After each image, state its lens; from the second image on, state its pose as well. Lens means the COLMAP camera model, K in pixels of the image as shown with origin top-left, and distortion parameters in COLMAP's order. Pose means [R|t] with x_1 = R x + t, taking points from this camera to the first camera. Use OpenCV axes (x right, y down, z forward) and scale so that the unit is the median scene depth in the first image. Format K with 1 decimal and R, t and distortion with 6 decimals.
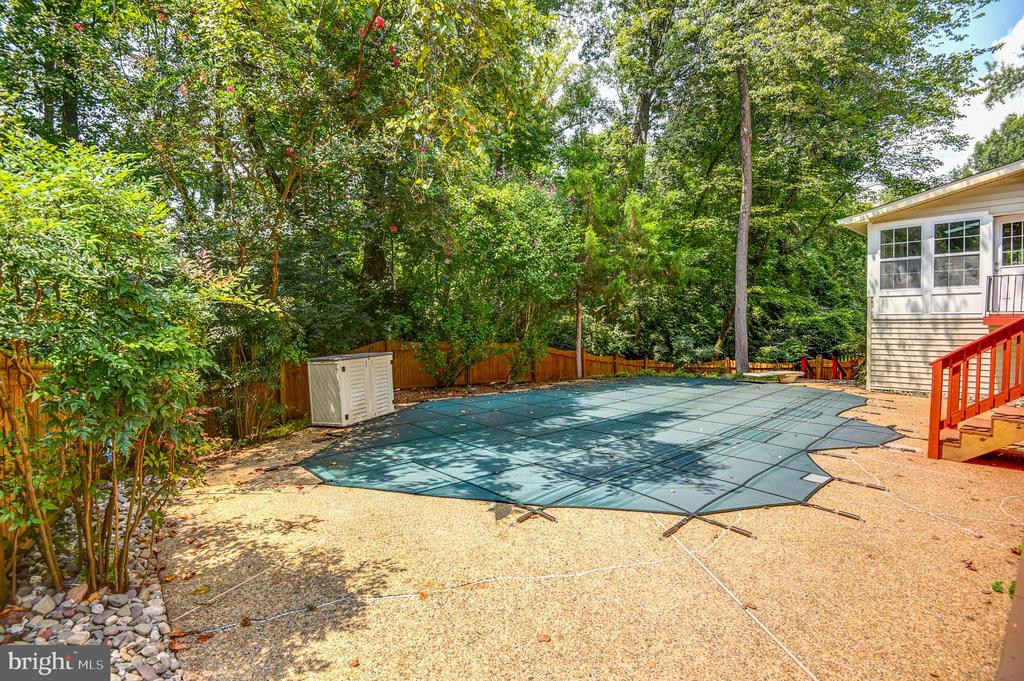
lens RADIAL K [[460.4, 0, 514.7], [0, 460.4, 329.9], [0, 0, 1]] dist [-0.030216, -0.000187]
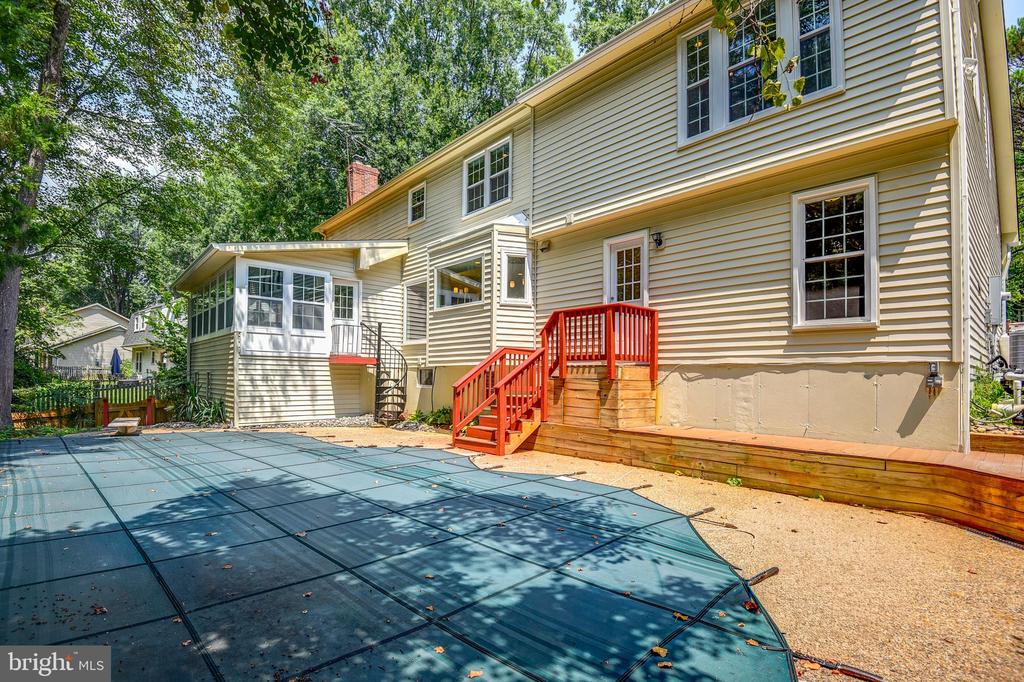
lens RADIAL K [[471.2, 0, 512.3], [0, 471.2, 373.5], [0, 0, 1]] dist [-0.000293, -0.018026]
pose [[-0.011413, 0.003775, 0.999928, -0.473124], [-0.007100, 0.999967, -0.003856, 0.034301], [-0.999910, -0.007144, -0.011386, 0.876528]]
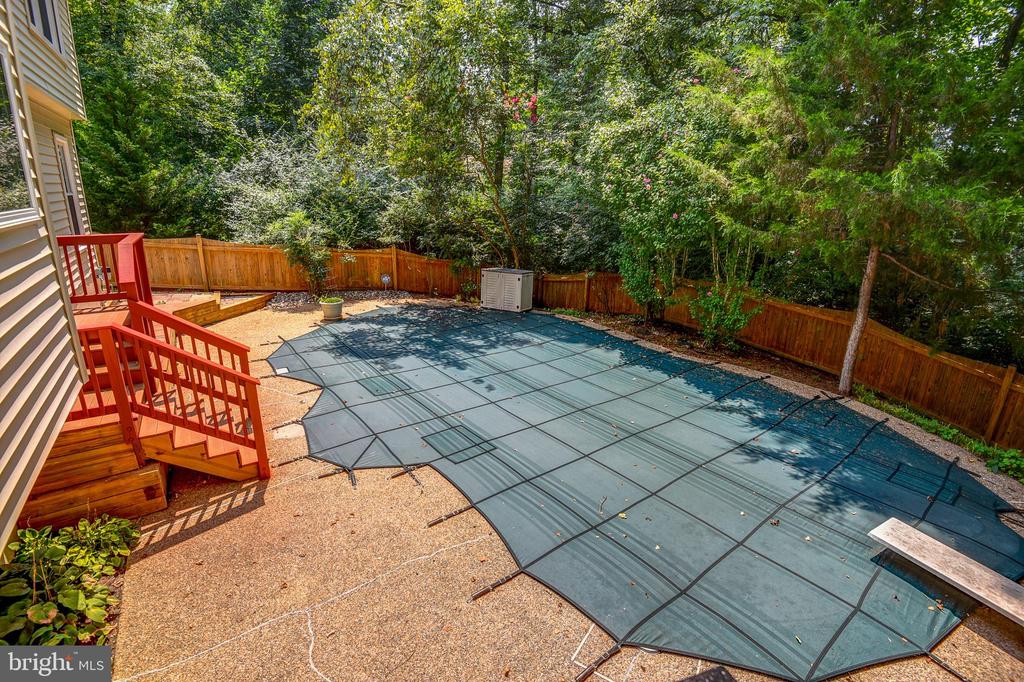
lens RADIAL K [[460.4, 0, 514.7], [0, 460.4, 330.4], [0, 0, 1]] dist [-0.030216, -0.000187]
pose [[-0.089503, 0.258687, -0.961806, 1.685098], [-0.023866, 0.964847, 0.261726, -0.227146], [0.995701, 0.046379, -0.080183, 1.480714]]
